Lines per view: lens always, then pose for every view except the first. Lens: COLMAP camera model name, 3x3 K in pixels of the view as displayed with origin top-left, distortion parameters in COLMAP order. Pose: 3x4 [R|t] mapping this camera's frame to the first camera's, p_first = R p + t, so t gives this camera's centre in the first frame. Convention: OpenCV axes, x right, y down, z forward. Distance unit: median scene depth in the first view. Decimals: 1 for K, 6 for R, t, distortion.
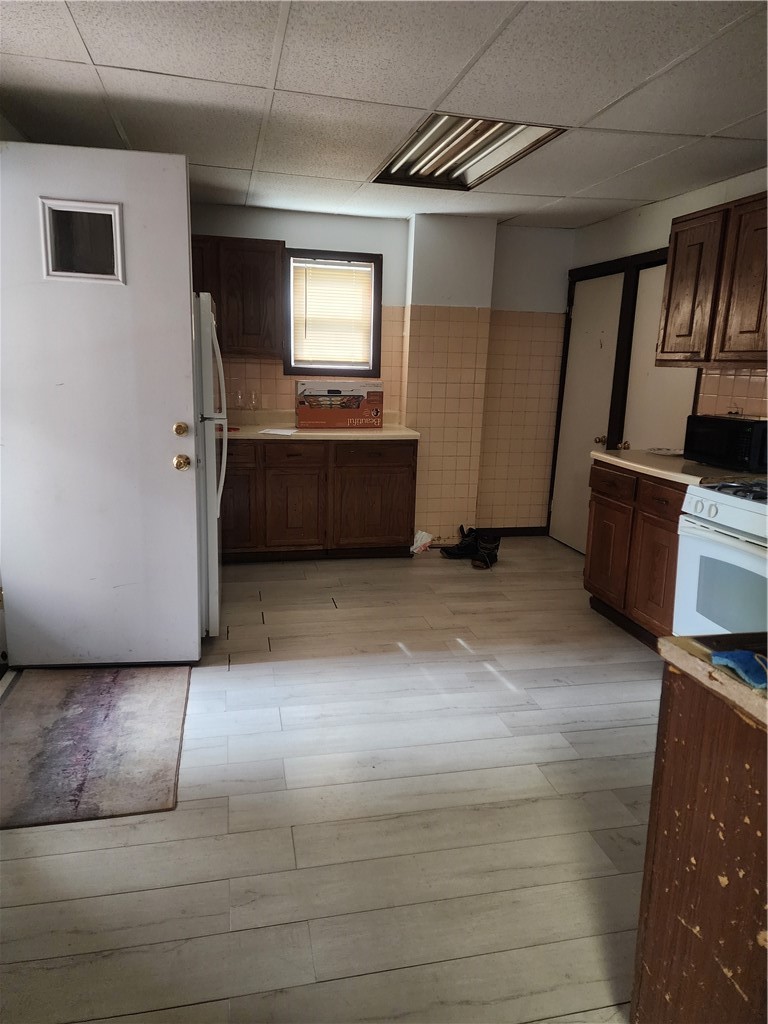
lens RADIAL K [[682.7, 0, 382.3], [0, 682.7, 508.2], [0, 0, 1]] dist [0.057343, -0.060343]
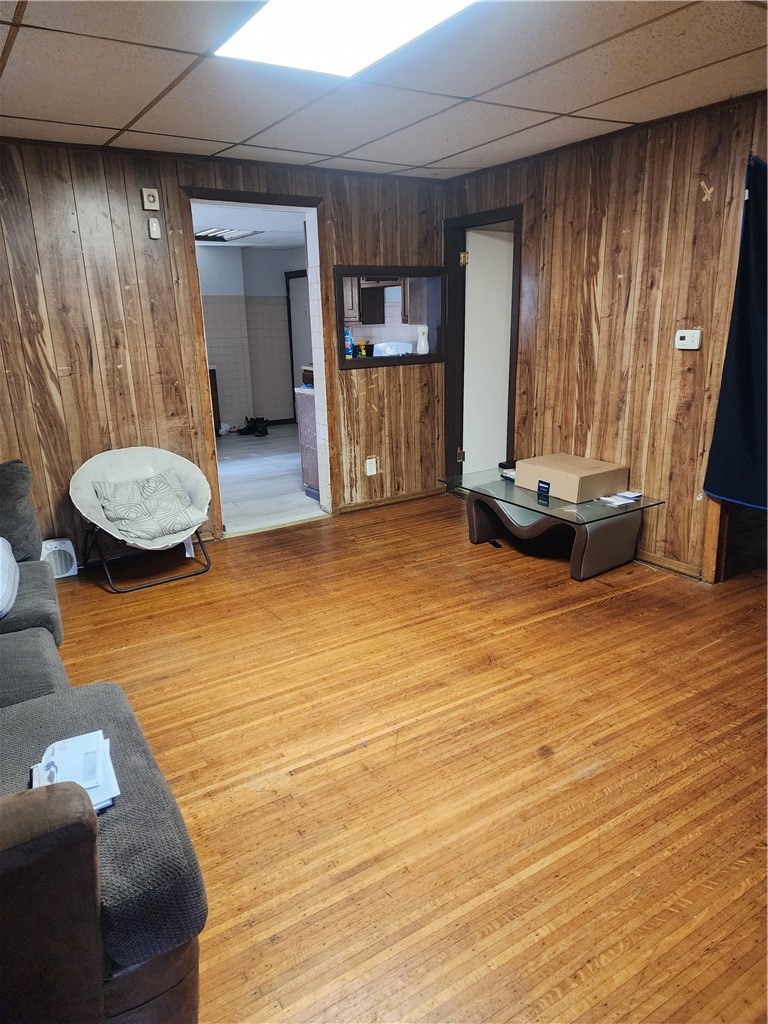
lens RADIAL K [[682.7, 0, 382.3], [0, 682.7, 508.2], [0, 0, 1]] dist [0.057343, -0.060343]
pose [[0.943732, -0.141504, 0.298910, -0.121139], [0.124344, 0.989342, 0.075771, 0.171844], [-0.306446, -0.034340, 0.951268, -0.853868]]
